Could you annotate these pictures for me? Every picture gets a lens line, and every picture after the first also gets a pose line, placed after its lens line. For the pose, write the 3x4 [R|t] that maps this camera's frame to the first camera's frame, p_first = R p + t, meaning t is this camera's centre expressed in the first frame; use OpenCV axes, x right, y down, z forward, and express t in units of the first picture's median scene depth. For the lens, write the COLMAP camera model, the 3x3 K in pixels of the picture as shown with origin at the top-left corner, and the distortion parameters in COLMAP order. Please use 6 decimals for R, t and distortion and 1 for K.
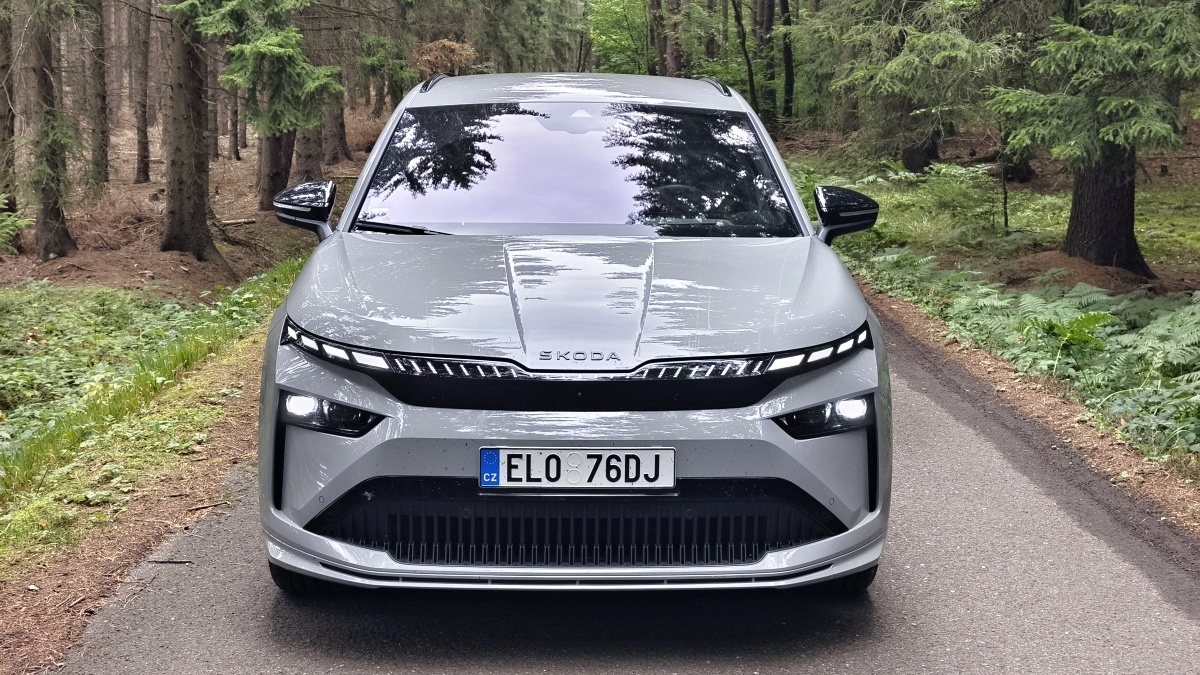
lens RADIAL K [[1737.2, 0, 600.0], [0, 1737.2, 337.5], [0, 0, 1]] dist [0.009680, -0.017206]
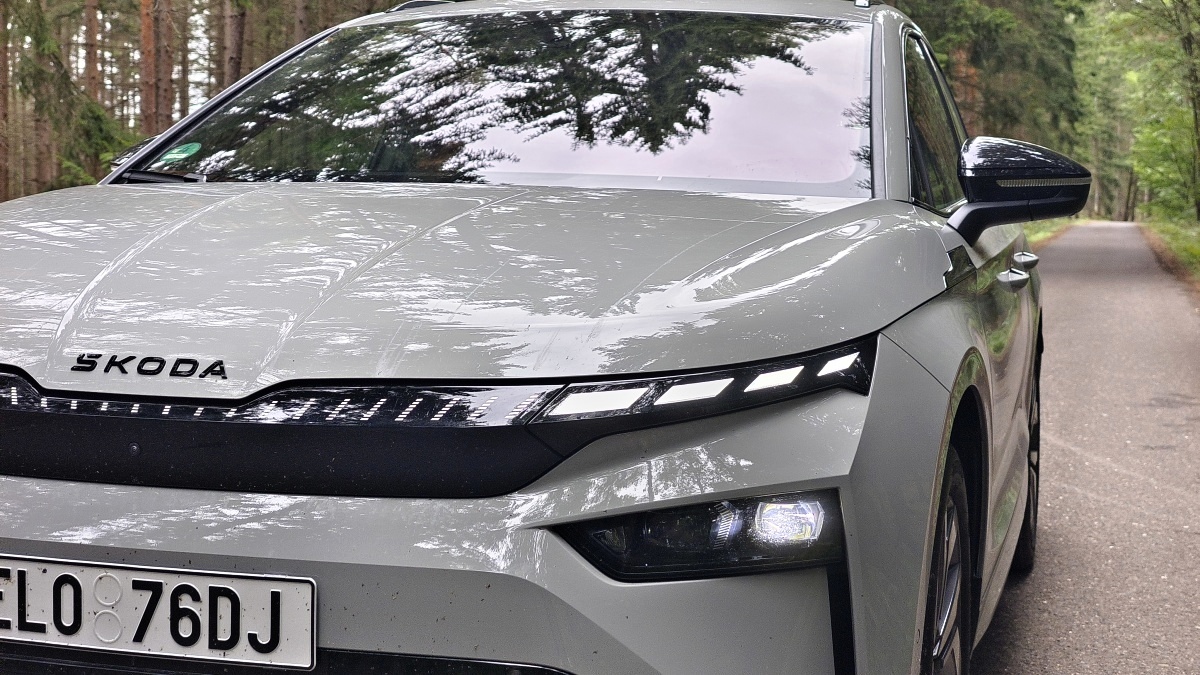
lens RADIAL K [[1737.2, 0, 600.0], [0, 1737.2, 337.5], [0, 0, 1]] dist [0.009680, -0.017206]
pose [[0.951093, 0.028447, -0.307591, 0.244085], [-0.053389, 0.995904, -0.072978, 0.030078], [0.304255, 0.085831, 0.948716, 0.589642]]
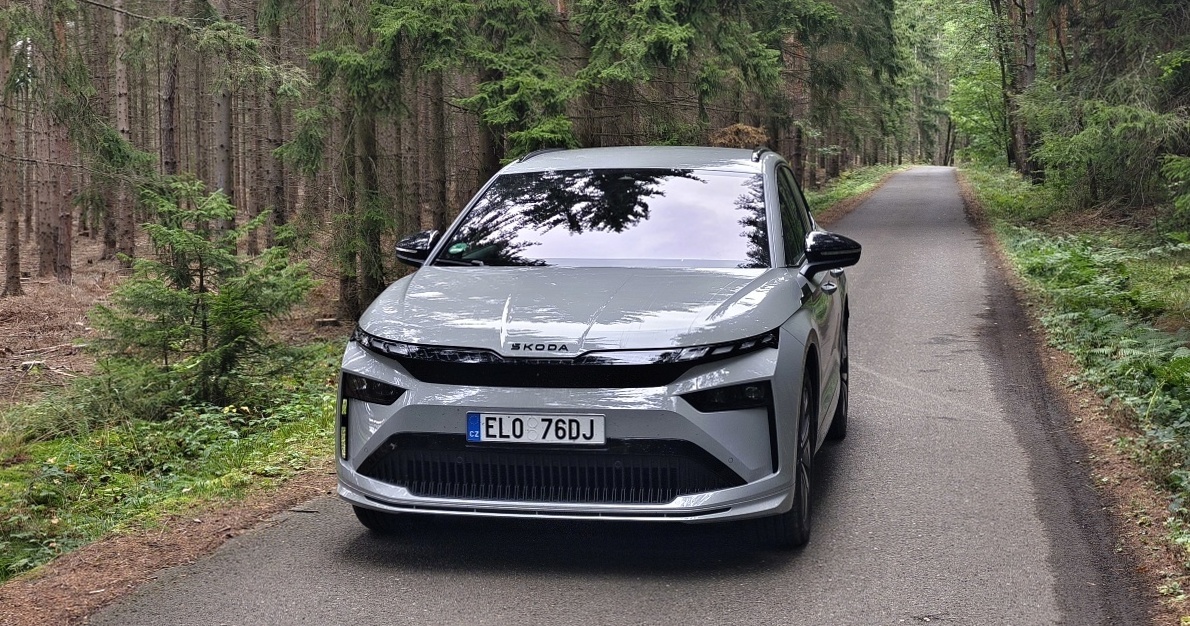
lens RADIAL K [[1725.6, 0, 594.3], [0, 1725.6, 398.1], [0, 0, 1]] dist [0.026196, 0.072834]
pose [[0.975429, 0.013506, -0.219901, 0.329408], [-0.016450, 0.999798, -0.011564, 0.065266], [0.219700, 0.014897, 0.975454, -0.322246]]
